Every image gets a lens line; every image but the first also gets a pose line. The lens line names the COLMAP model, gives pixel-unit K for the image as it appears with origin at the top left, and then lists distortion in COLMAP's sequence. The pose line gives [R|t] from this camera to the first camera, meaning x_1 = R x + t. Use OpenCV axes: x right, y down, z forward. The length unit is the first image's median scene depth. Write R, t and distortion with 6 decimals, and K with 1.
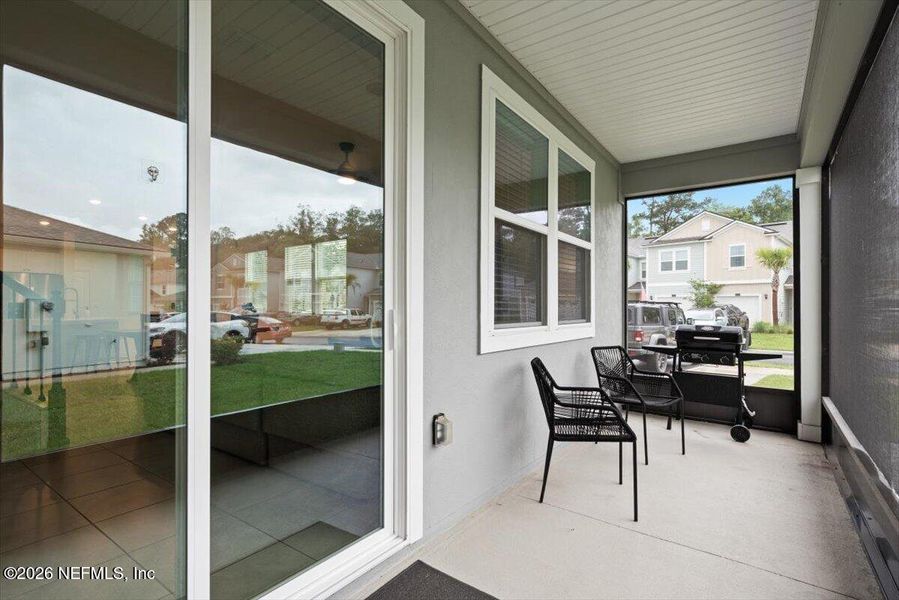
lens RADIAL K [[431.0, 0, 444.9], [0, 431.0, 305.0], [0, 0, 1]] dist [0.005779, -0.001535]
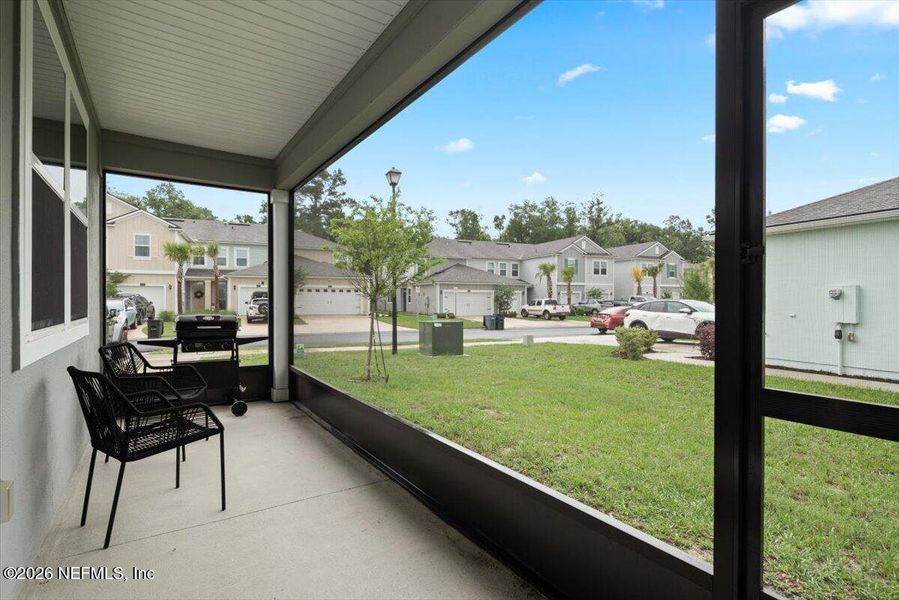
lens RADIAL K [[431.0, 0, 441.3], [0, 431.0, 298.3], [0, 0, 1]] dist [0.005779, -0.001535]
pose [[0.344902, -0.000777, 0.938638, -0.189863], [-0.006783, 0.999971, 0.003320, -0.001969], [-0.938614, -0.007512, 0.344887, 0.098929]]
